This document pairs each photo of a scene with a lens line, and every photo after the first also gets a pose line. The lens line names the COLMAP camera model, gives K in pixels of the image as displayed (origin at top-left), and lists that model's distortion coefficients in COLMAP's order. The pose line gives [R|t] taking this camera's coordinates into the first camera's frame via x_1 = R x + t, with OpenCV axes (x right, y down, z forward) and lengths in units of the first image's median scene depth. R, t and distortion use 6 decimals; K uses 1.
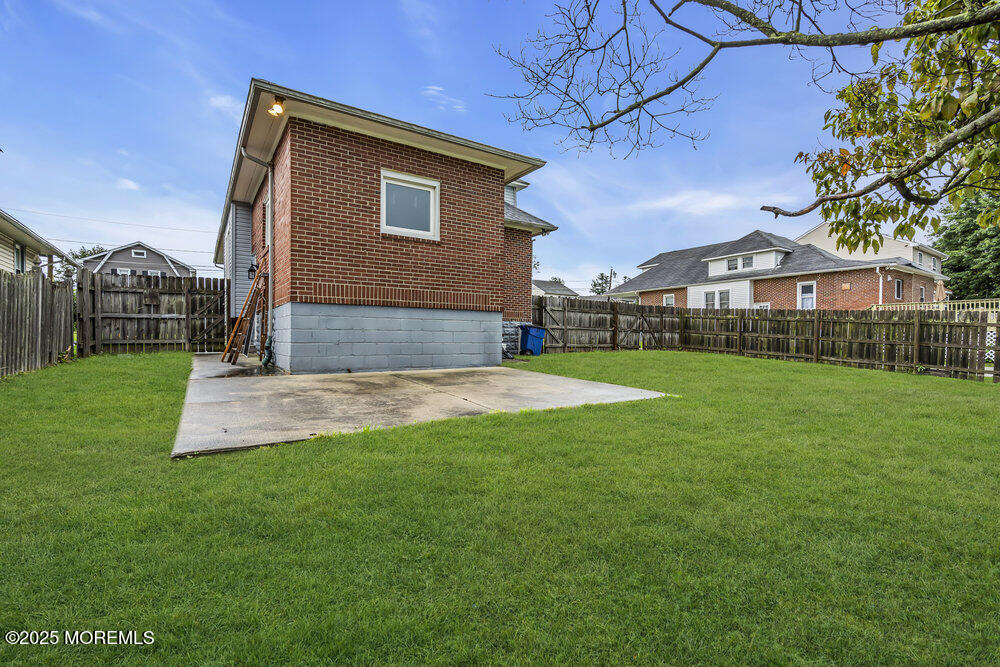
lens RADIAL K [[467.9, 0, 501.4], [0, 467.9, 340.0], [0, 0, 1]] dist [0.001238, 0.000287]
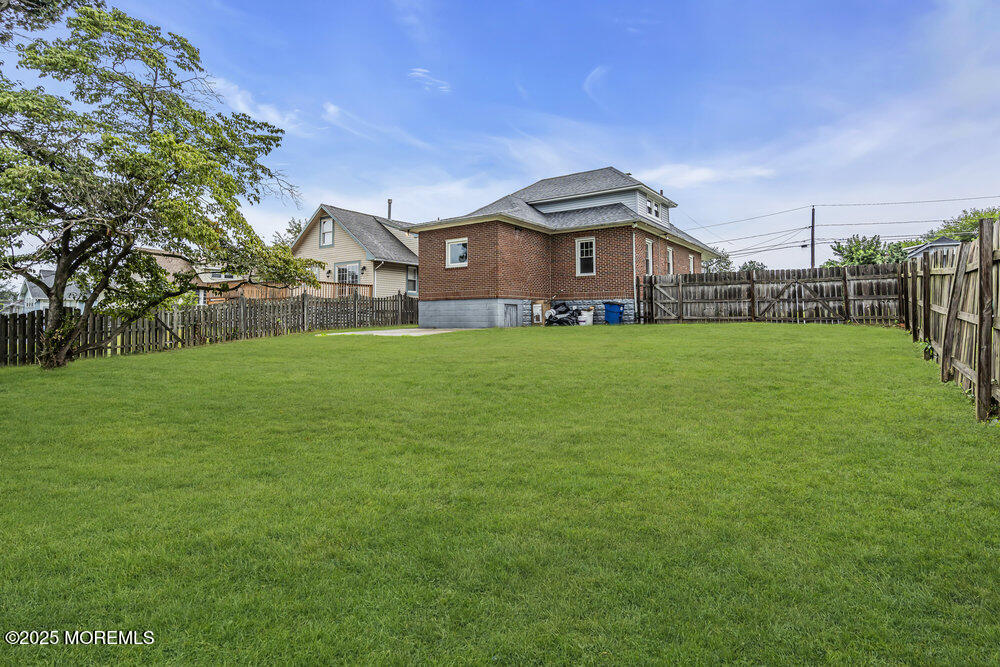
lens RADIAL K [[482.0, 0, 494.8], [0, 482.0, 303.5], [0, 0, 1]] dist [0.001131, -0.000118]
pose [[0.337055, -0.037956, -0.940719, 1.008404], [0.006205, 0.999255, -0.038095, 0.017883], [0.941464, 0.007003, 0.337040, 0.214557]]
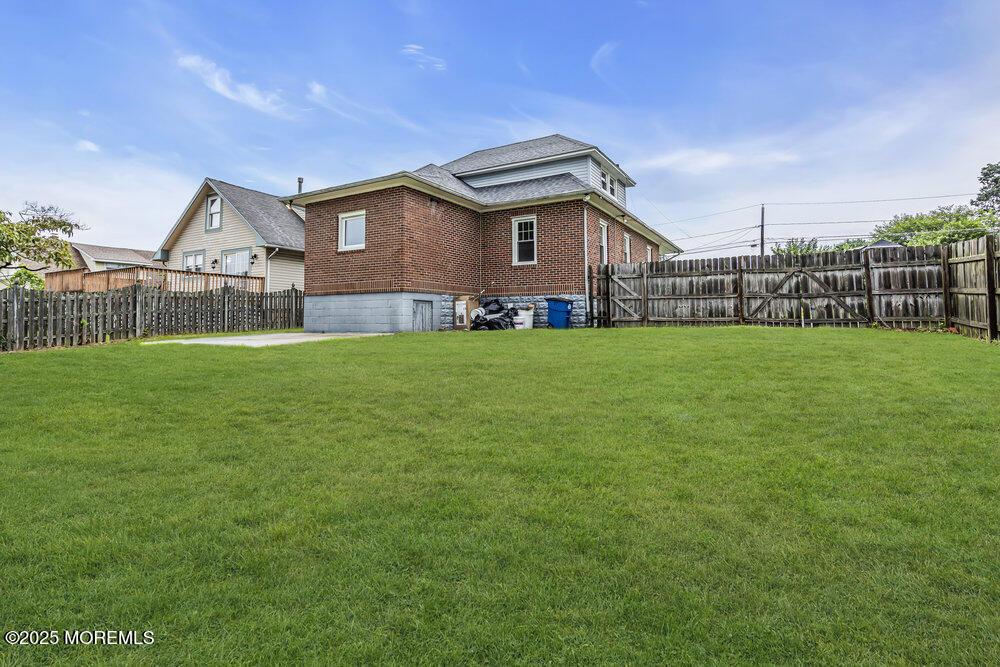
lens RADIAL K [[467.9, 0, 490.9], [0, 467.9, 295.3], [0, 0, 1]] dist [0.001238, 0.000287]
pose [[0.417932, -0.054370, -0.906850, 0.749627], [0.005623, 0.998343, -0.057264, 0.015127], [0.908461, 0.018833, 0.417545, 0.395656]]
